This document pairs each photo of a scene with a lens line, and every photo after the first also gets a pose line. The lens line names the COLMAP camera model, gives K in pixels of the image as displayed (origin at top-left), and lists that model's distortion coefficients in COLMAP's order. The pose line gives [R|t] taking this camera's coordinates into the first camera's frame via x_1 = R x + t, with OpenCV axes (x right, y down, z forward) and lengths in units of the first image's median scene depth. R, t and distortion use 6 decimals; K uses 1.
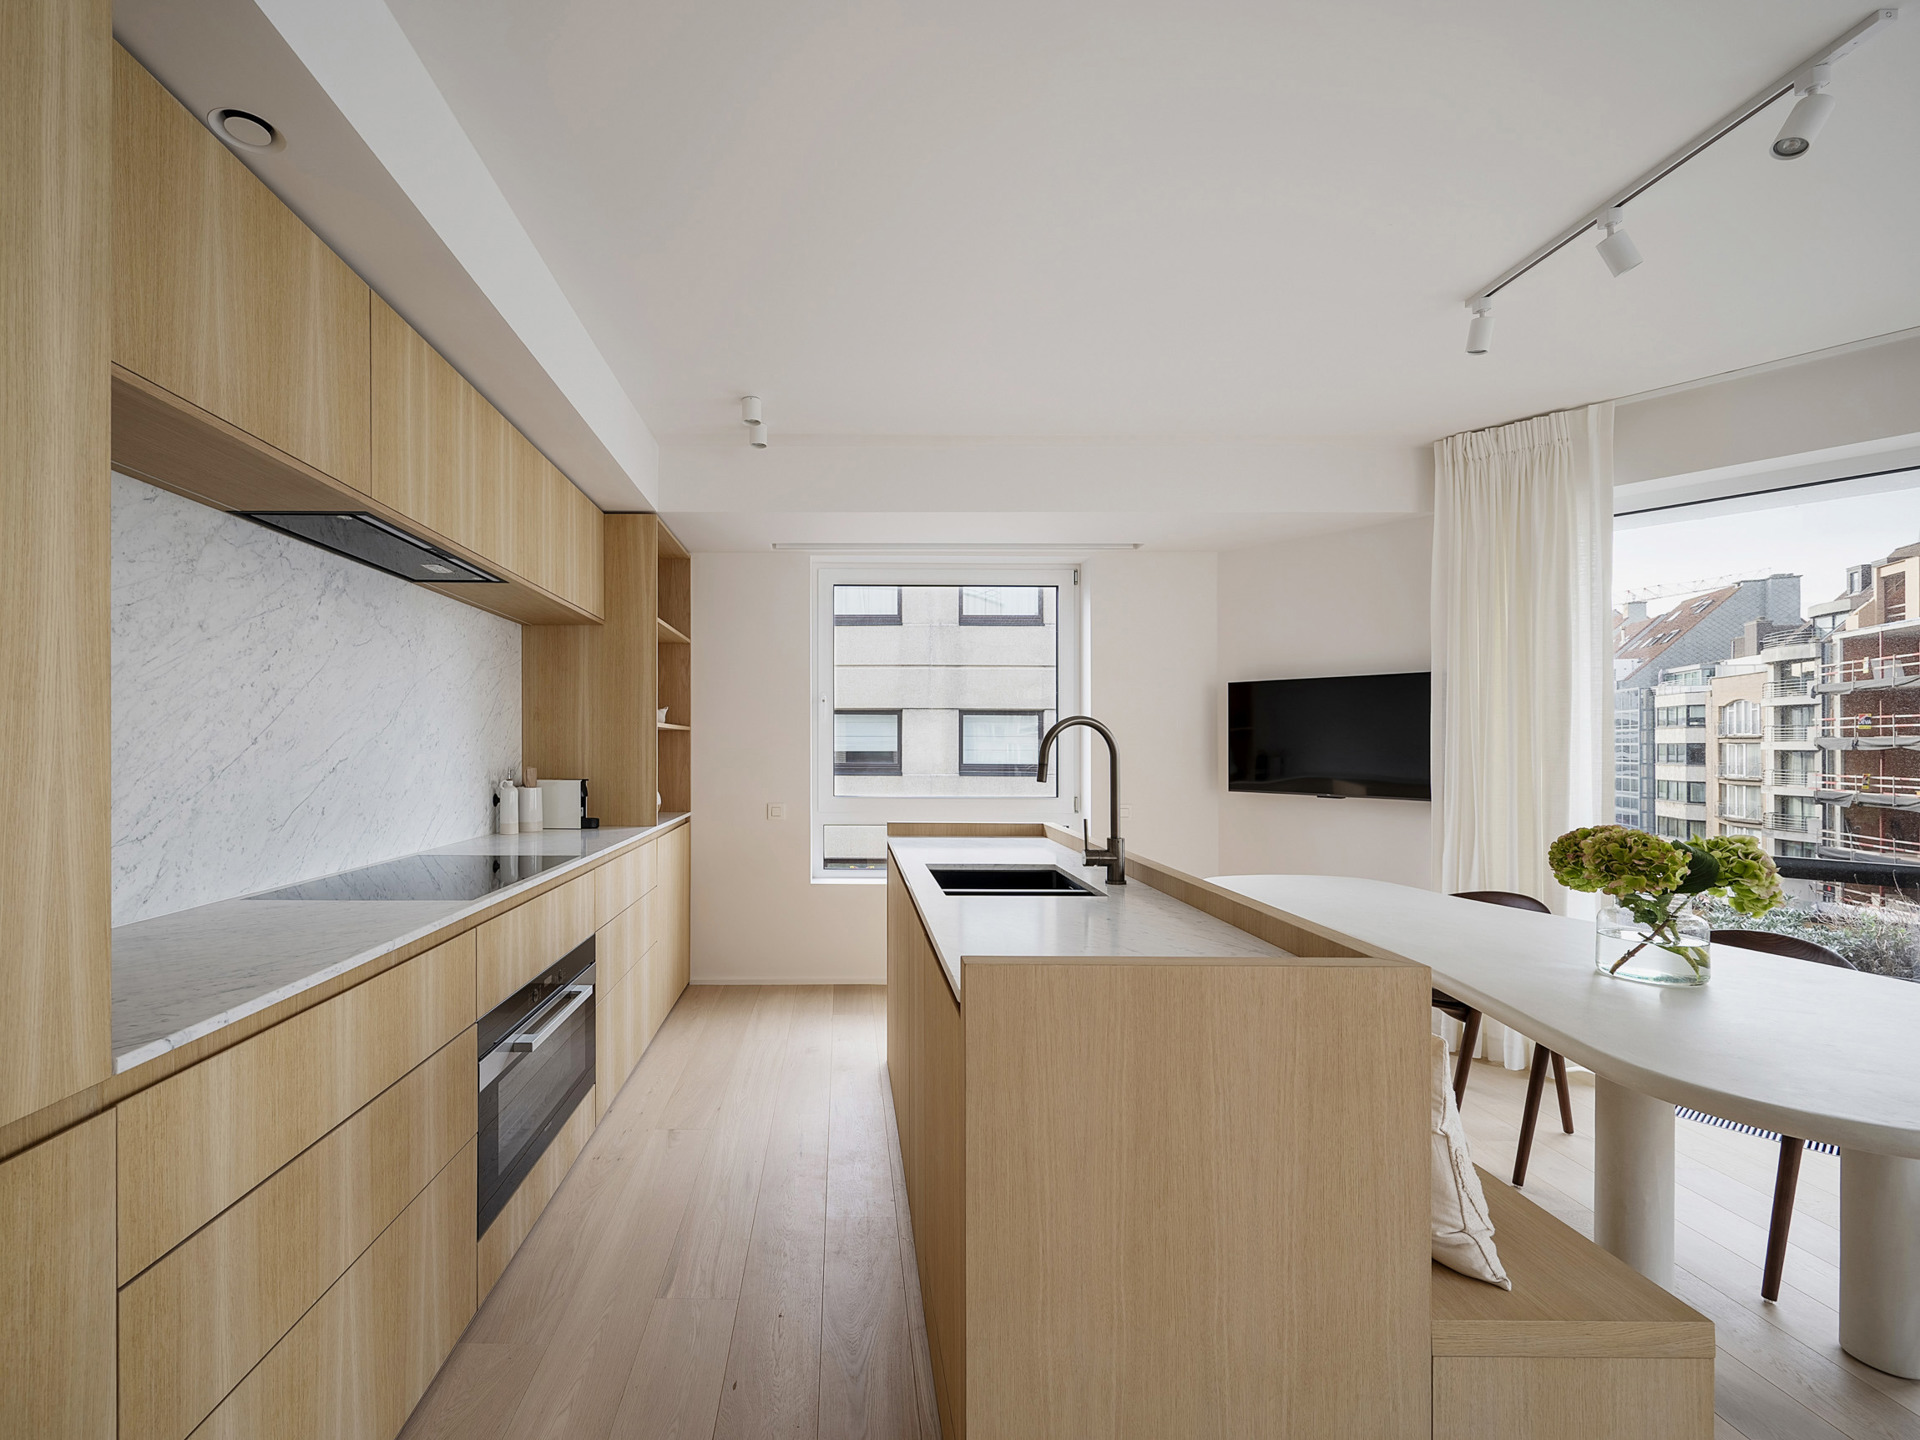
lens RADIAL K [[845.4, 0, 847.2], [0, 845.4, 745.7], [0, 0, 1]] dist [0.002393, 0.000250]
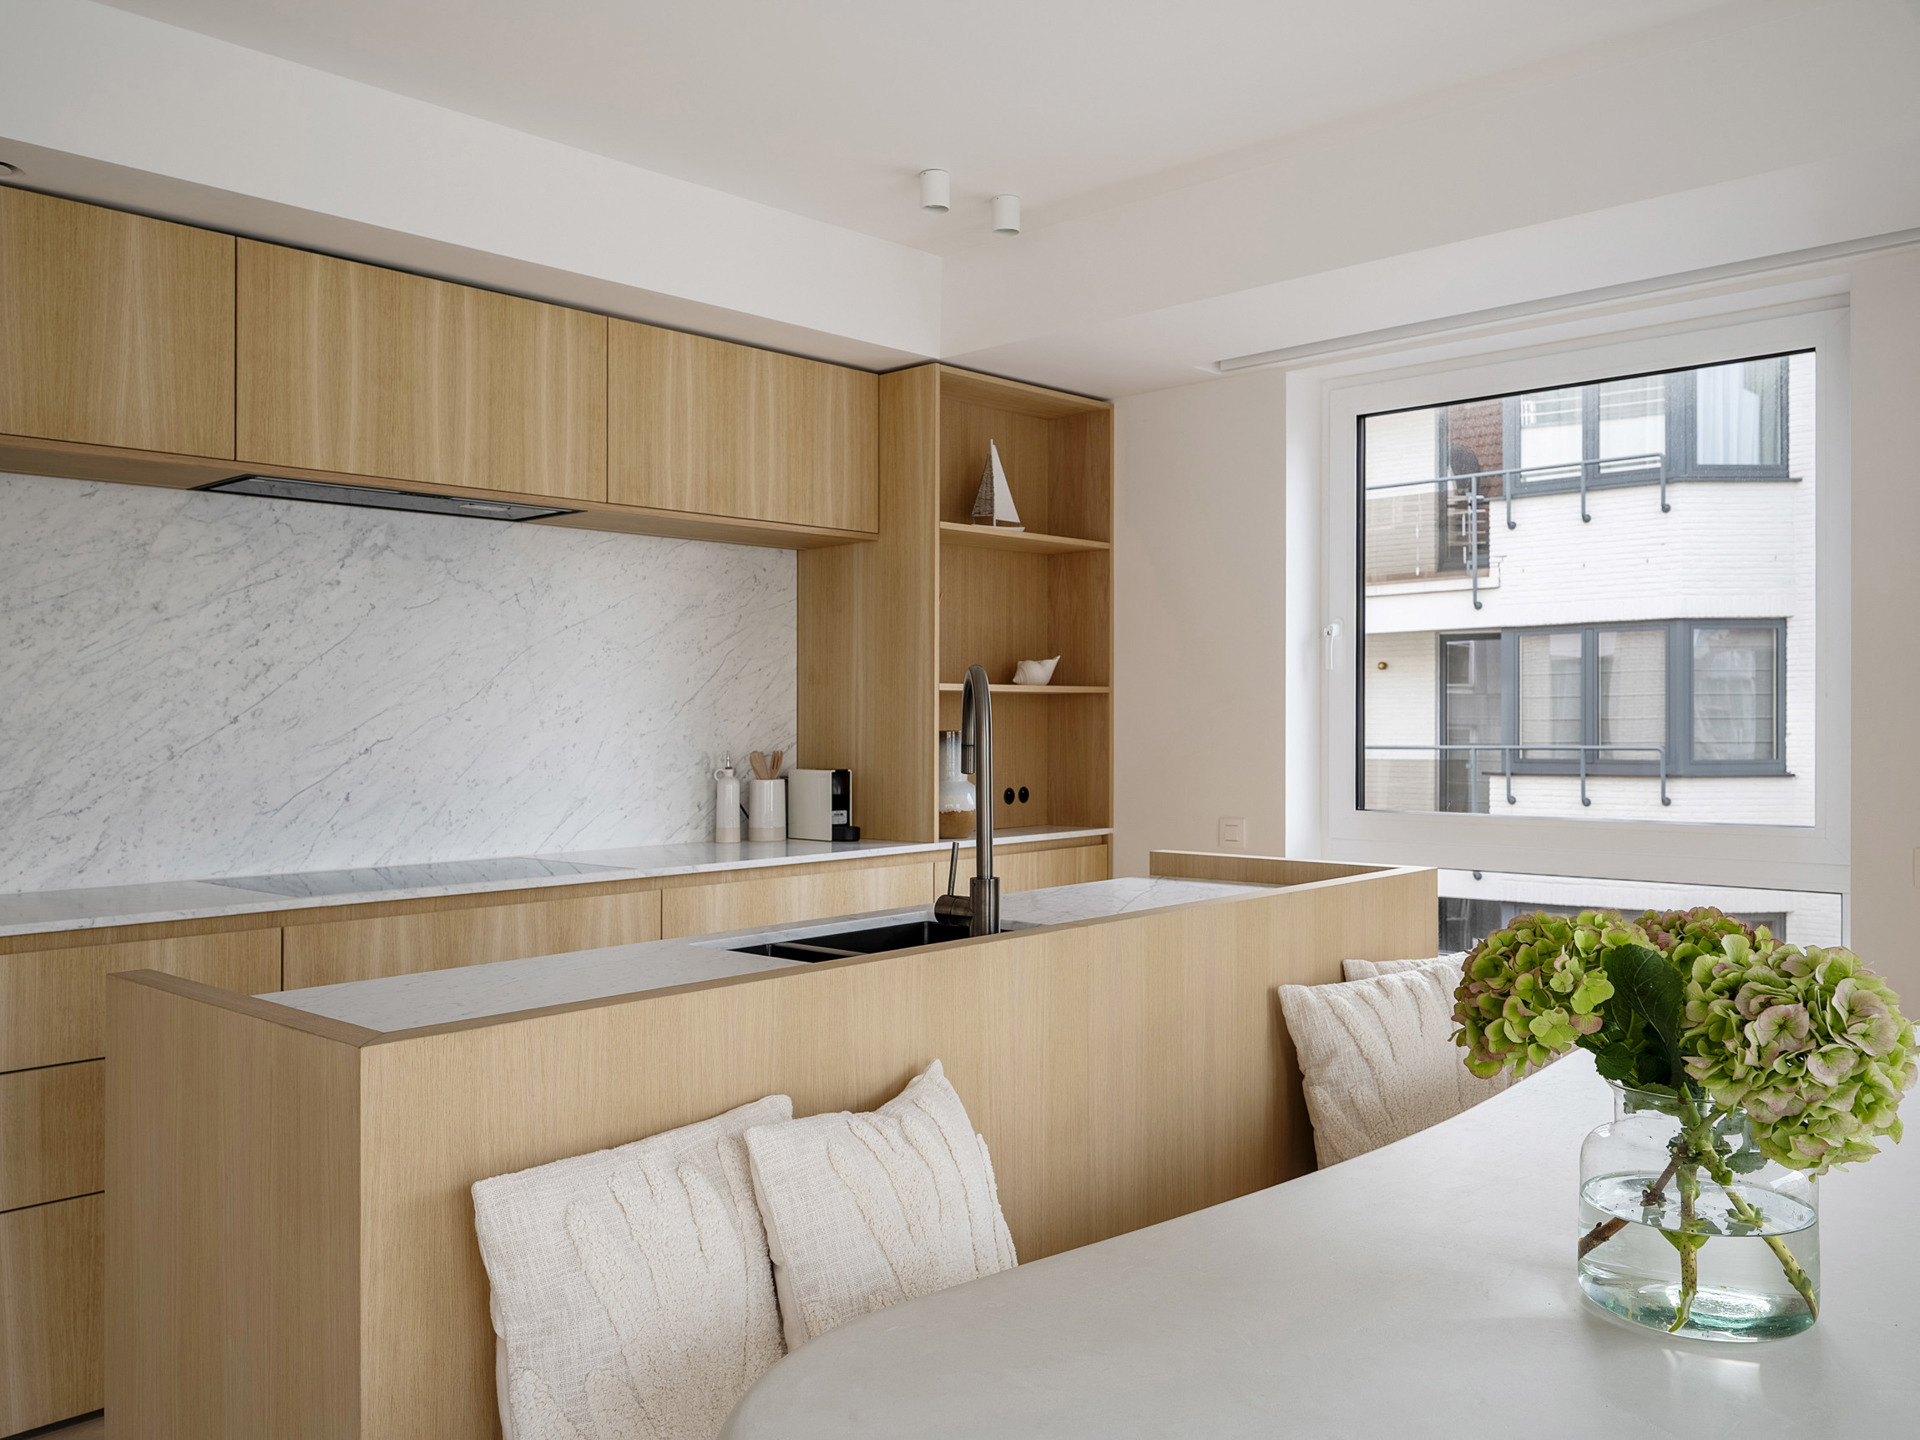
lens RADIAL K [[1528.1, 0, 962.3], [0, 1528.1, 719.7], [0, 0, 1]] dist [-0.023352, 0.004113]
pose [[0.752087, -0.008309, -0.659012, 1.057538], [0.009132, 0.999956, -0.002186, 0.005503], [0.659001, -0.004374, 0.752129, 0.241397]]
